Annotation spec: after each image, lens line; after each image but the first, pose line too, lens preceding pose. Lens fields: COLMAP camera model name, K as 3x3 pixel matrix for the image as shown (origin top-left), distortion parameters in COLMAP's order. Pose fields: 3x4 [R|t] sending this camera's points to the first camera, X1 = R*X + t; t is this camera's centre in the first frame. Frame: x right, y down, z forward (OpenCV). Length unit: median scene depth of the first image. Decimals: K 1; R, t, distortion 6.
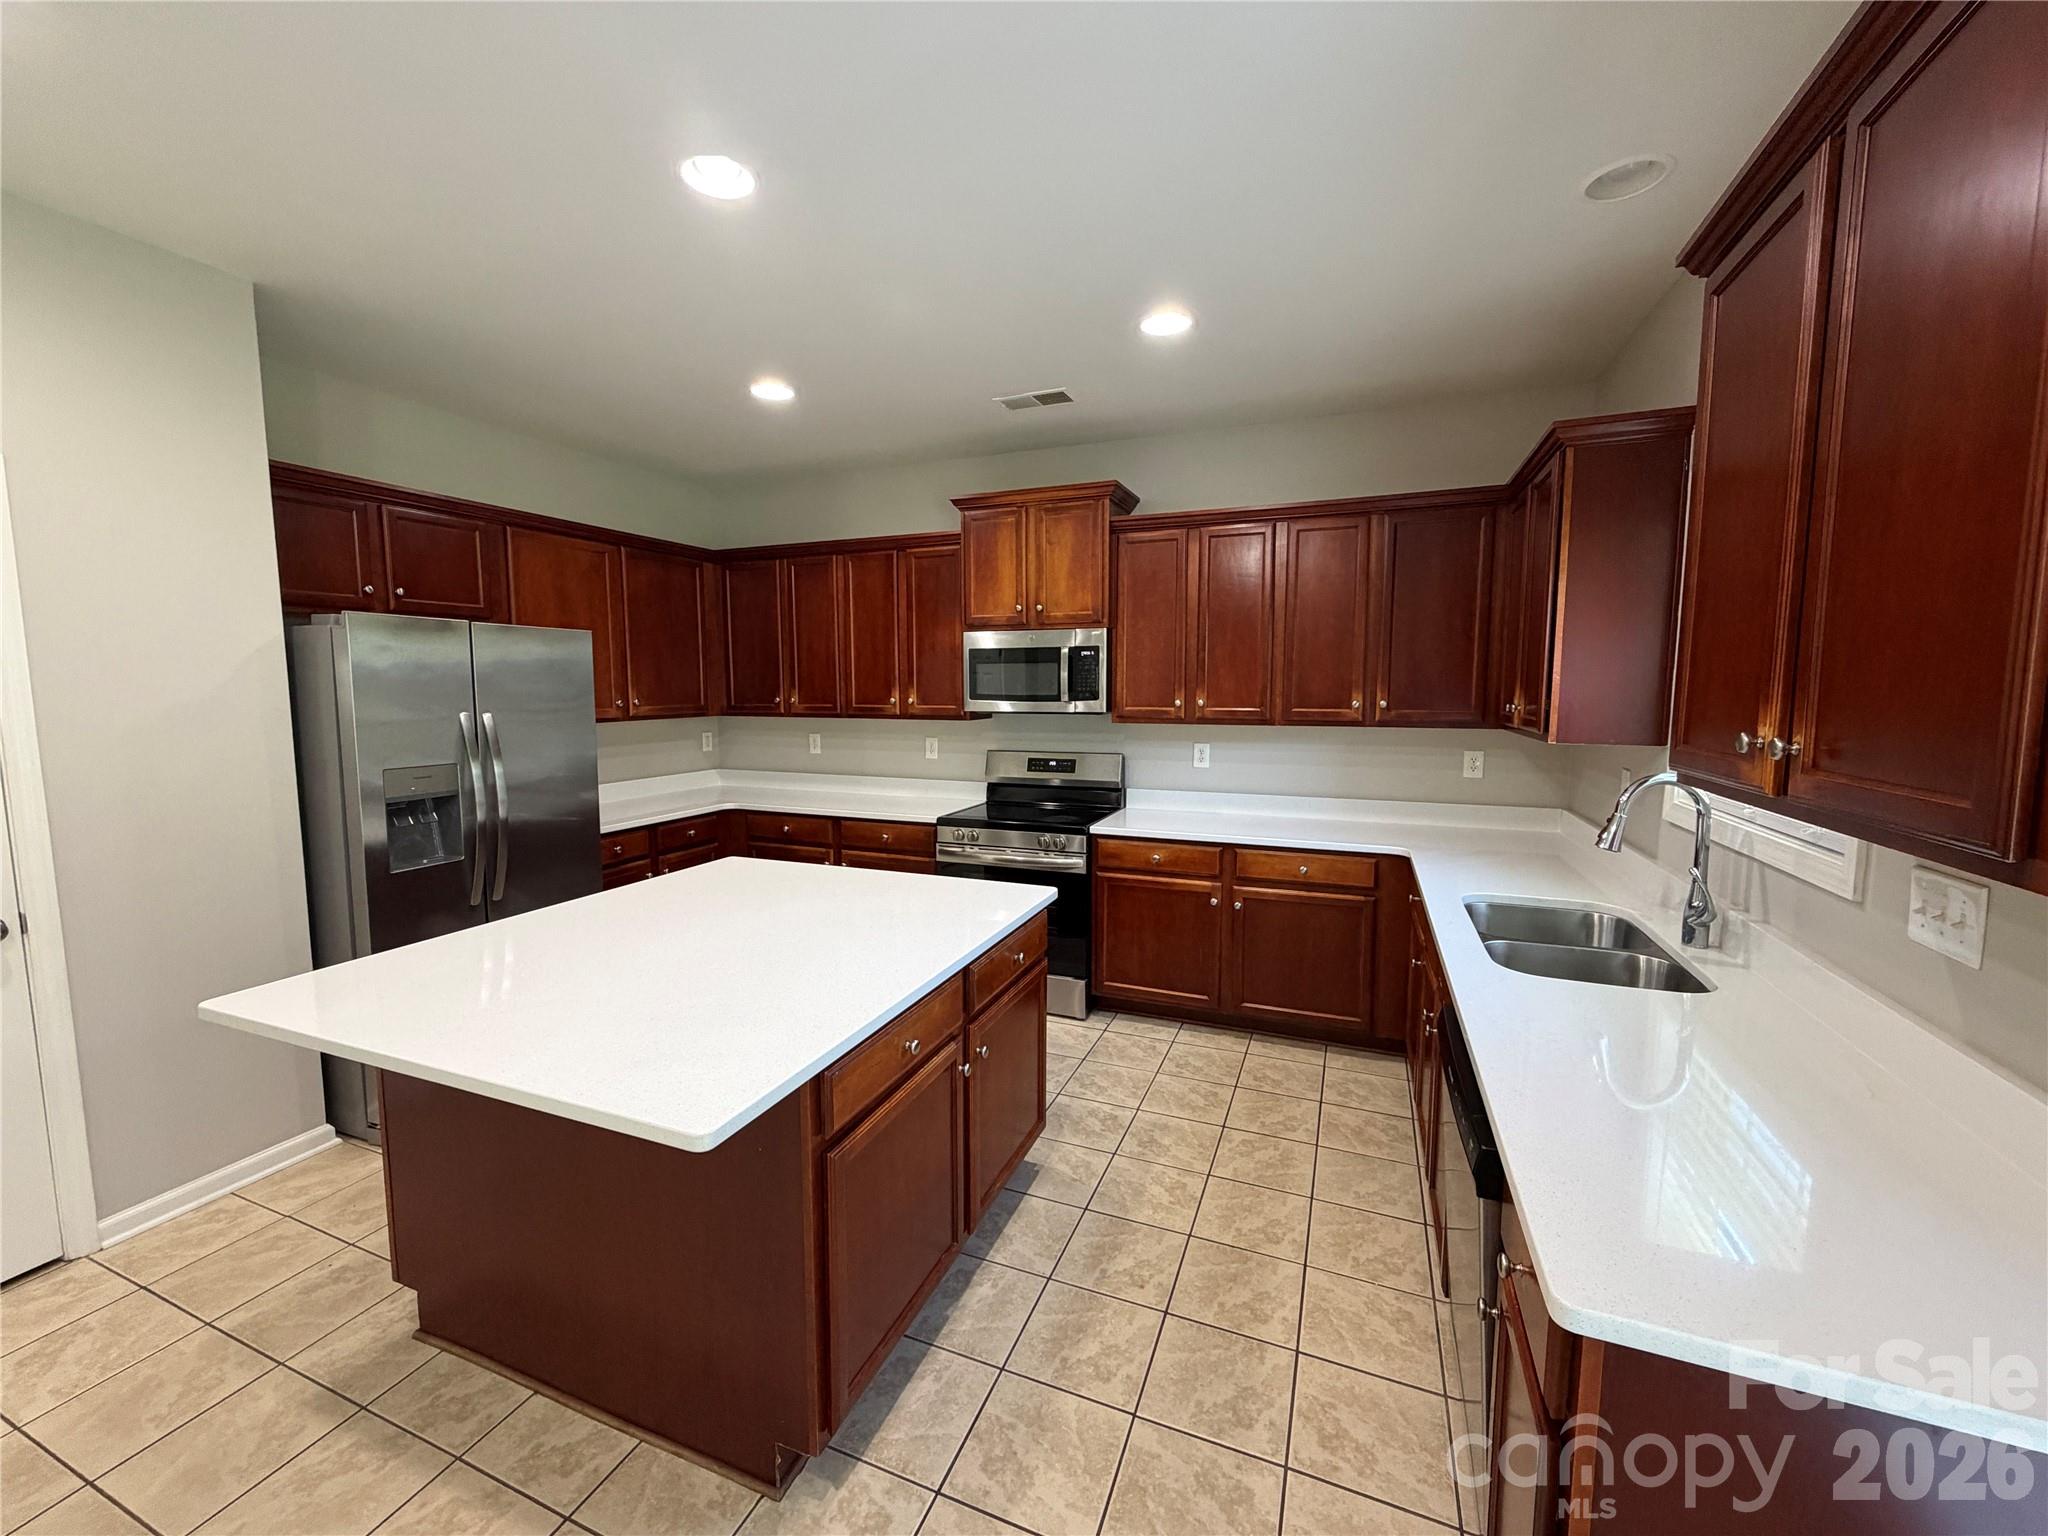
lens RADIAL K [[823.2, 0, 1015.7], [0, 823.2, 766.3], [0, 0, 1]] dist [0.001801, -0.000583]
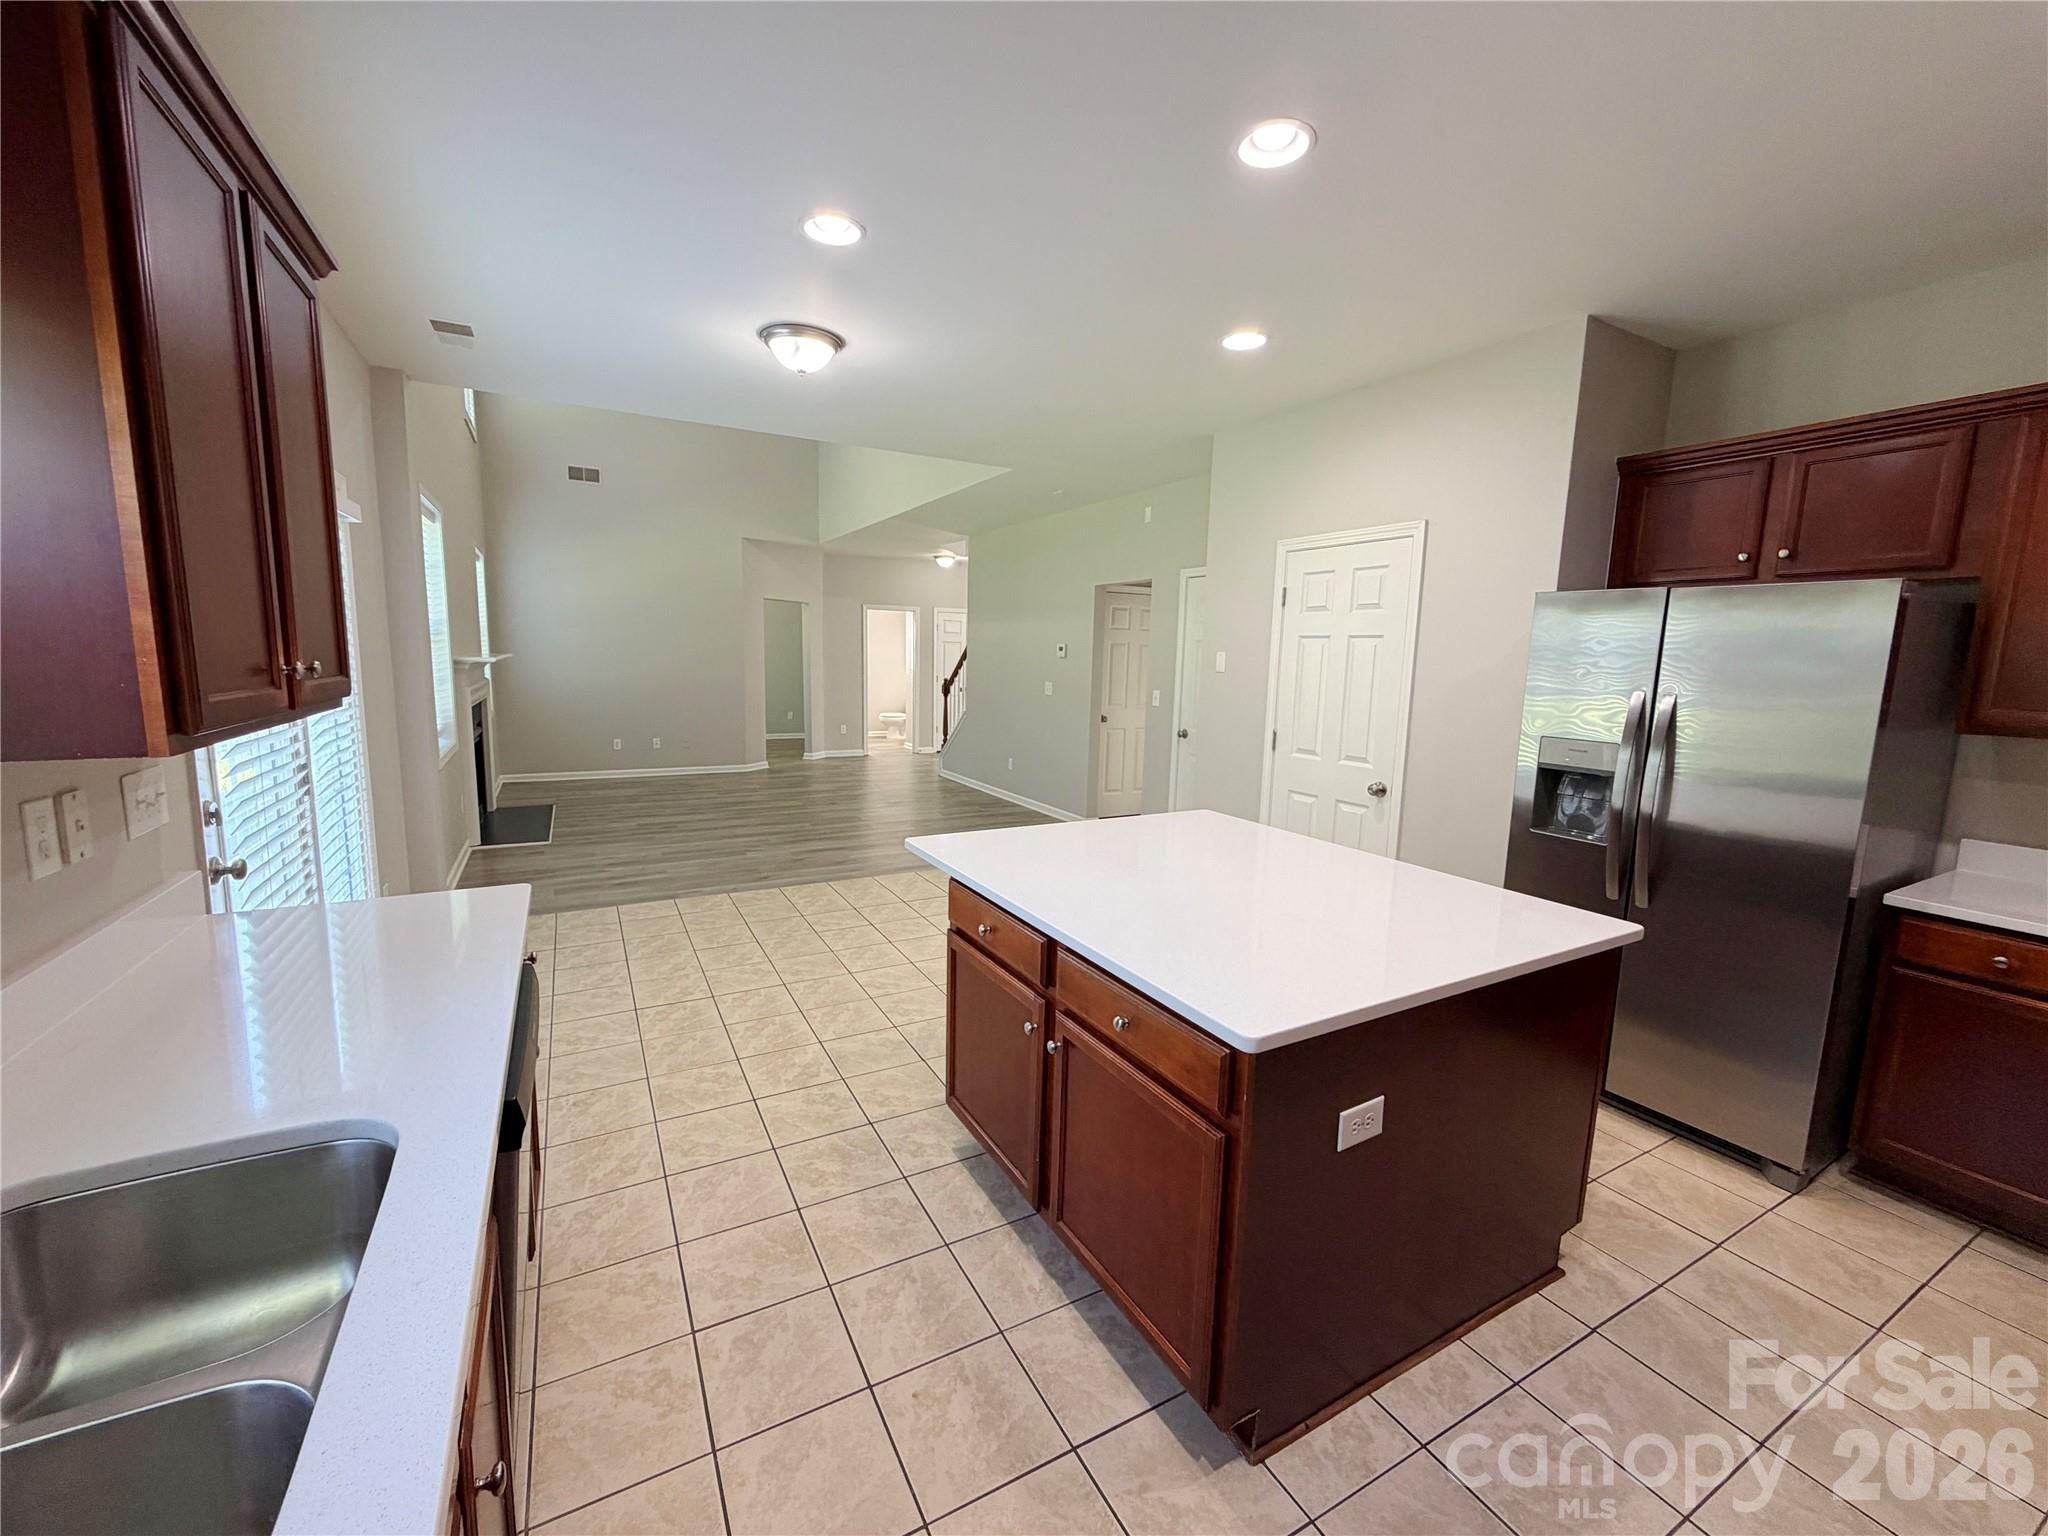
lens RADIAL K [[823.2, 0, 1015.7], [0, 823.2, 766.3], [0, 0, 1]] dist [0.001801, -0.000583]
pose [[-0.632812, 0.090982, -0.768942, 0.680018], [-0.103676, 0.974175, 0.200587, -0.136973], [0.767334, 0.206654, -0.607036, 1.499746]]
